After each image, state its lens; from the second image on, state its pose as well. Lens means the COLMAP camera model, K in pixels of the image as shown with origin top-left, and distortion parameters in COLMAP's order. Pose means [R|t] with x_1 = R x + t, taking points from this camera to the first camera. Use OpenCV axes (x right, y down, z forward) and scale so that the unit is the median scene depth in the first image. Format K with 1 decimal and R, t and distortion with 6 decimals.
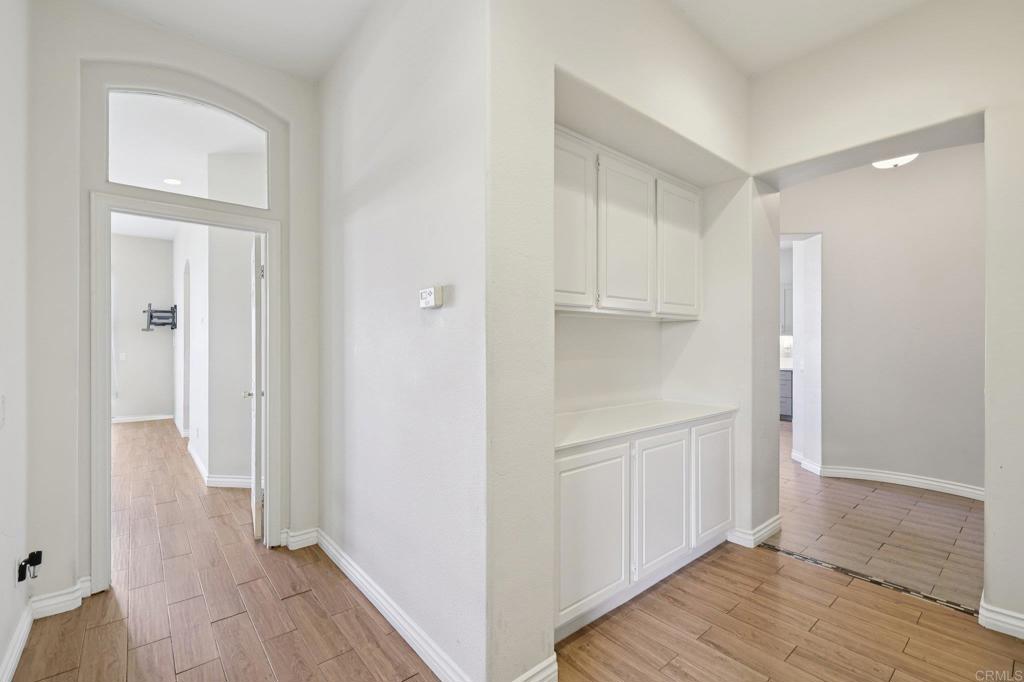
lens RADIAL K [[448.1, 0, 514.4], [0, 448.1, 346.2], [0, 0, 1]] dist [0.003858, -0.001216]
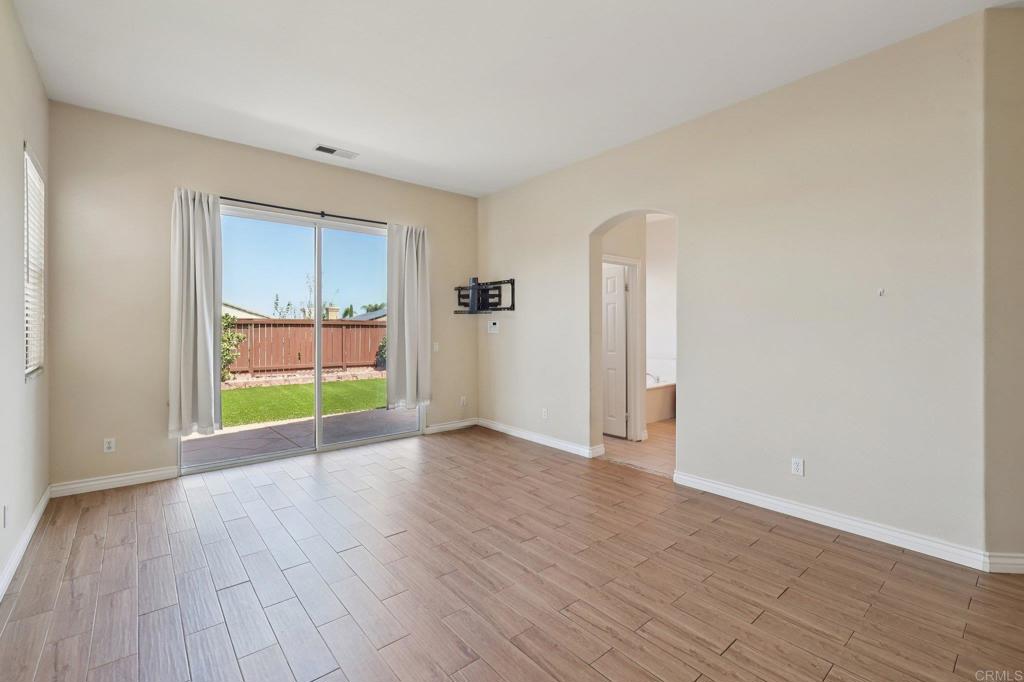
lens RADIAL K [[448.1, 0, 504.1], [0, 448.1, 326.3], [0, 0, 1]] dist [0.003858, -0.001216]
pose [[0.999955, -0.000384, -0.009510, -0.727057], [0.000390, 1.000000, 0.000544, -0.011697], [0.009510, -0.000548, 0.999955, 0.229318]]
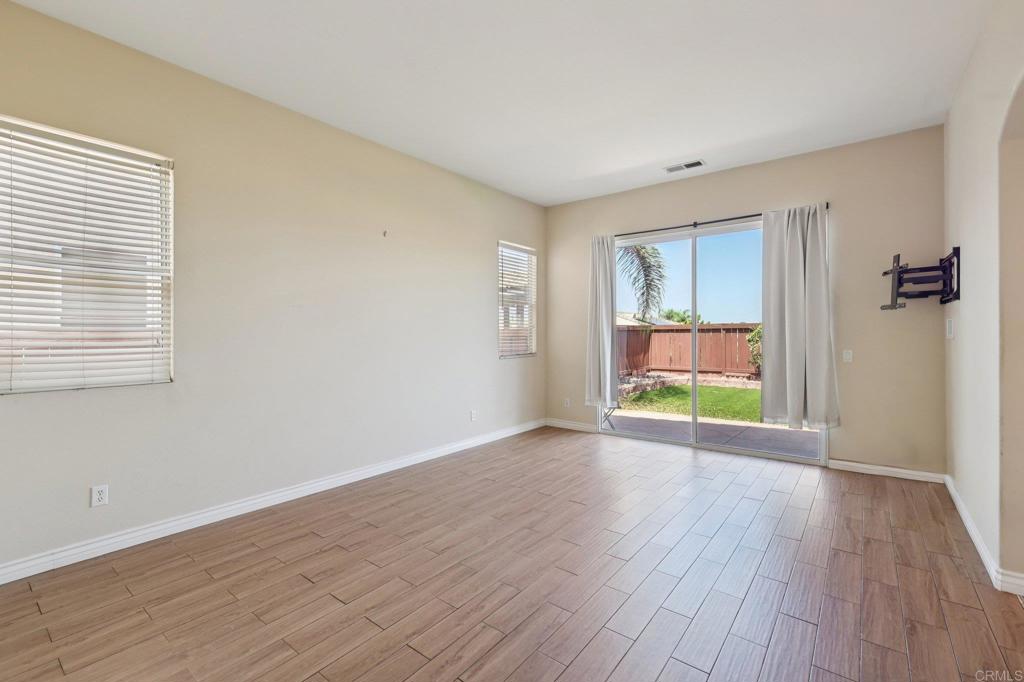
lens RADIAL K [[448.1, 0, 513.1], [0, 448.1, 337.2], [0, 0, 1]] dist [0.003858, -0.001216]
pose [[0.200854, 0.006835, -0.979597, -0.386896], [0.007322, 0.999937, 0.008478, -0.008842], [0.979594, -0.008876, 0.200792, 0.454693]]
